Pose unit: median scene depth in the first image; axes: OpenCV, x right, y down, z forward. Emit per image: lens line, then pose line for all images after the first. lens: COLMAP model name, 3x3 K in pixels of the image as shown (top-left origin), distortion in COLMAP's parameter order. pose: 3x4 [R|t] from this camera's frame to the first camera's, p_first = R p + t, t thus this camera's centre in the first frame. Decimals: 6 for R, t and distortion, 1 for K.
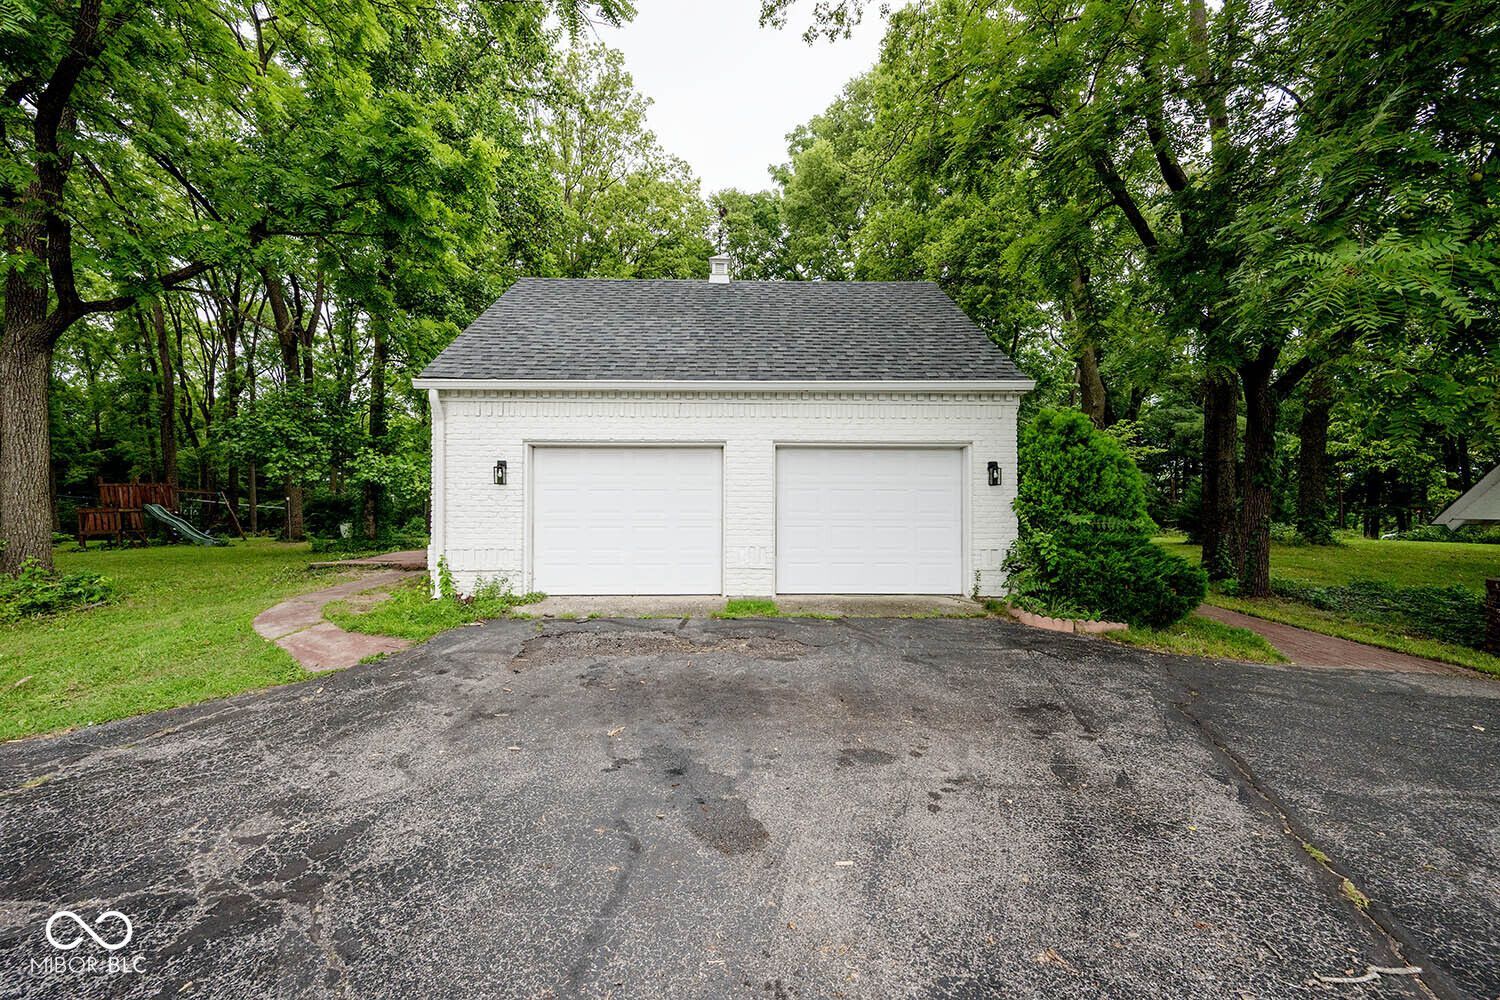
lens RADIAL K [[591.6, 0, 739.3], [0, 591.6, 504.6], [0, 0, 1]] dist [-0.000589, 0.001026]
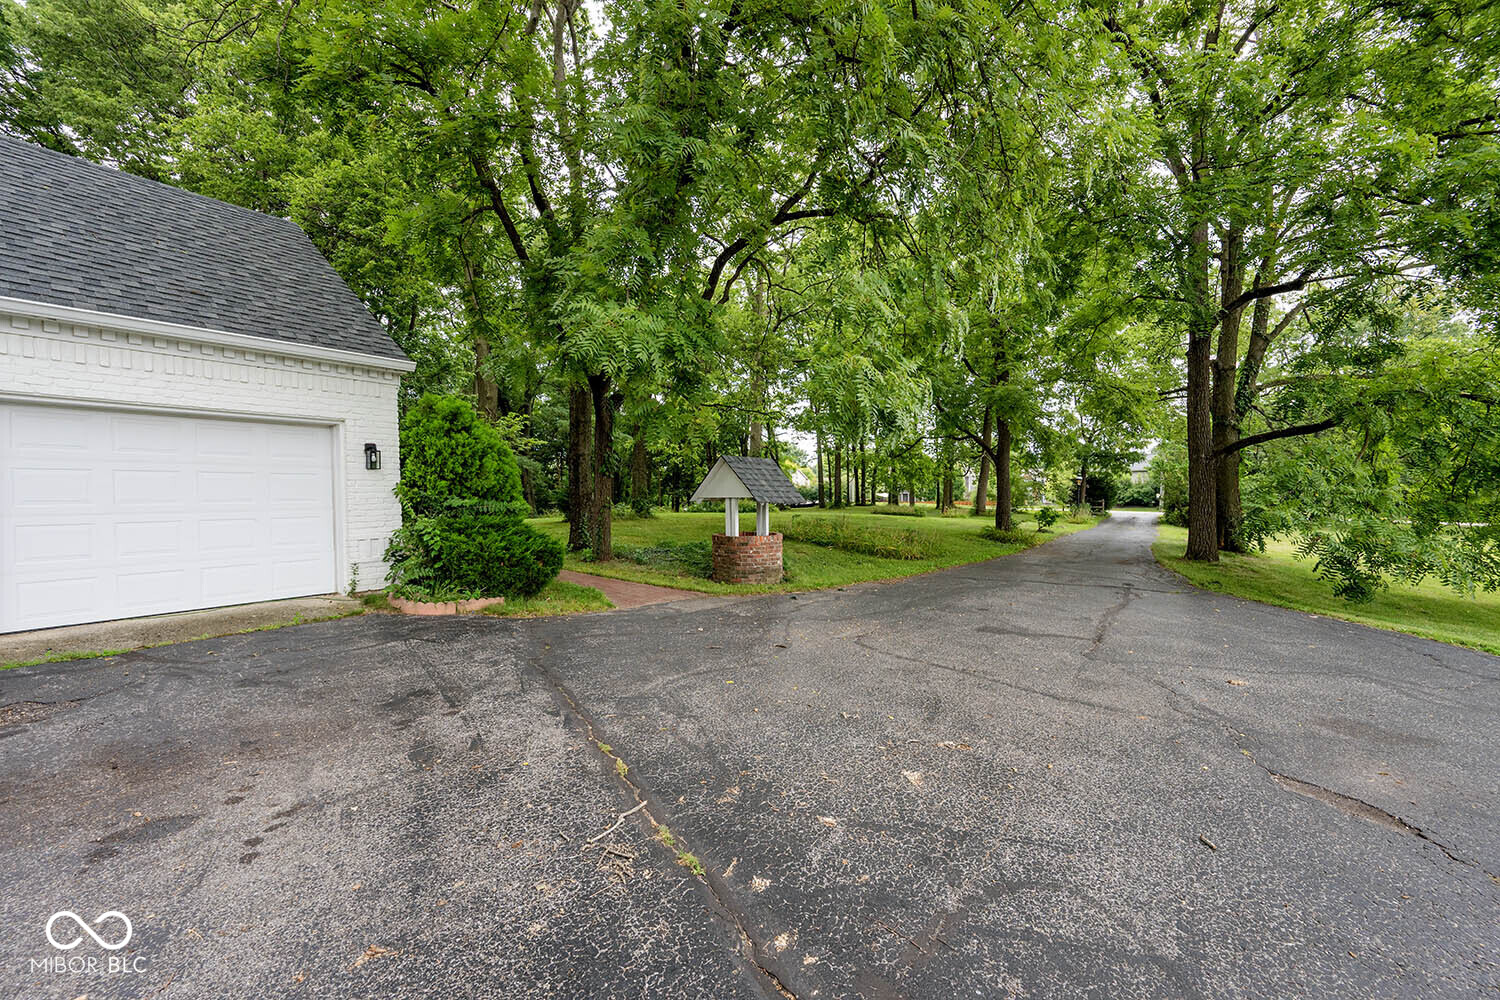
lens RADIAL K [[591.6, 0, 751.3], [0, 591.6, 504.0], [0, 0, 1]] dist [-0.000589, 0.001026]
pose [[0.588928, -0.025976, 0.807768, 0.034524], [0.007419, 0.999615, 0.026737, 0.001016], [-0.808152, -0.009753, 0.588894, -0.019130]]
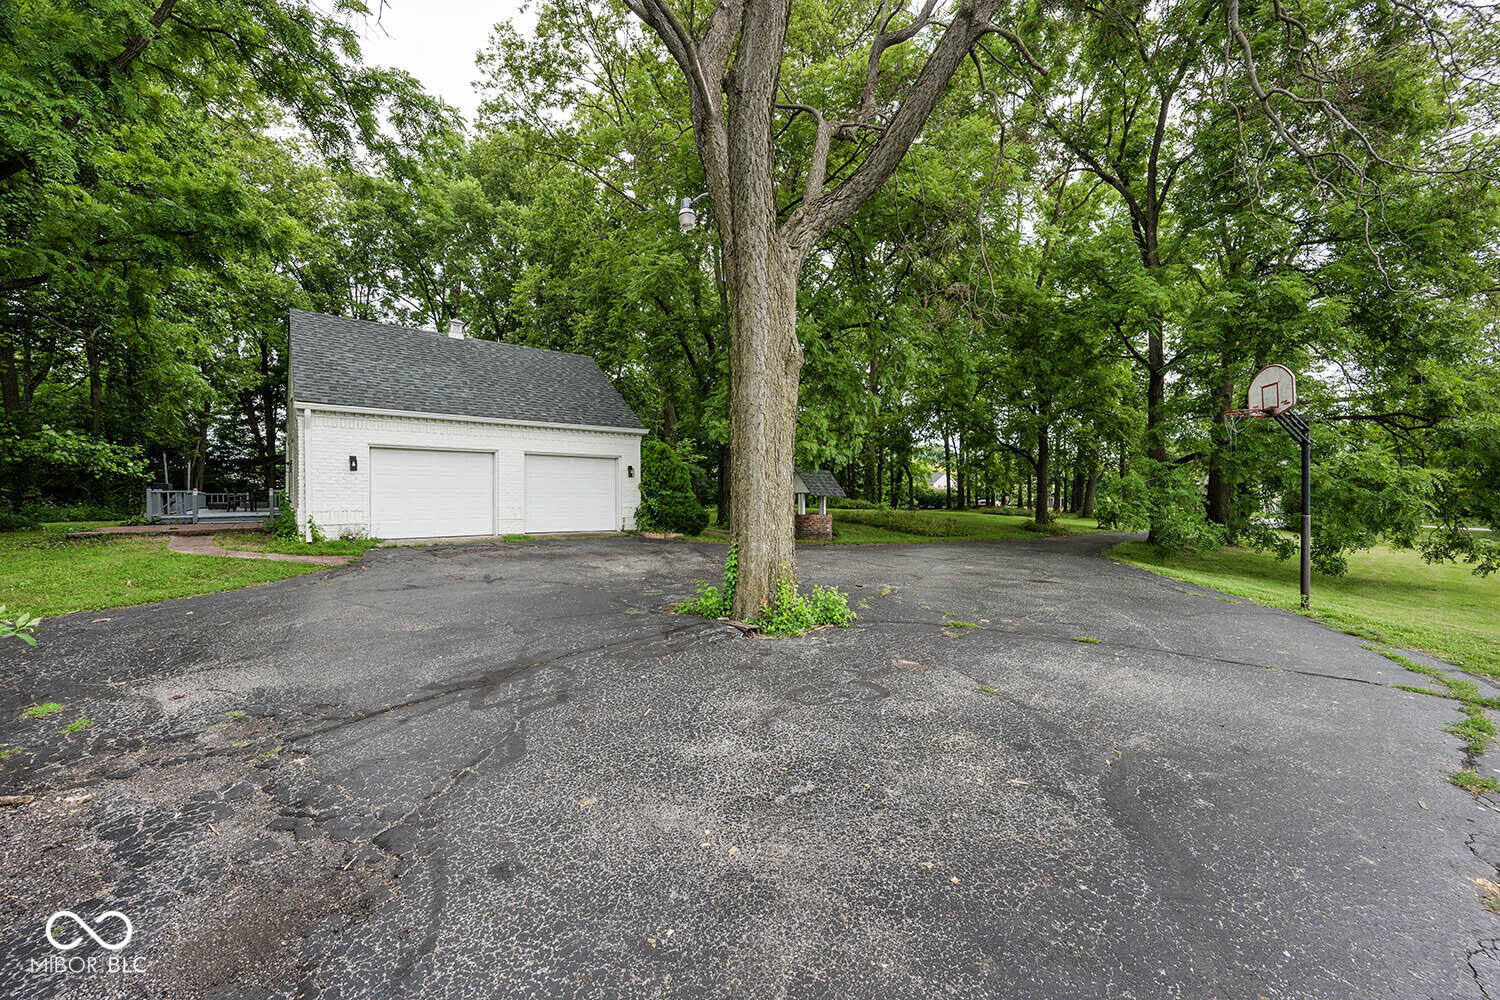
lens RADIAL K [[591.6, 0, 747.5], [0, 591.6, 494.2], [0, 0, 1]] dist [-0.000589, 0.001026]
pose [[0.786143, 0.001205, 0.618044, -0.570529], [-0.001872, 0.999998, 0.000431, 0.027494], [-0.618042, -0.001496, 0.786143, -0.956665]]
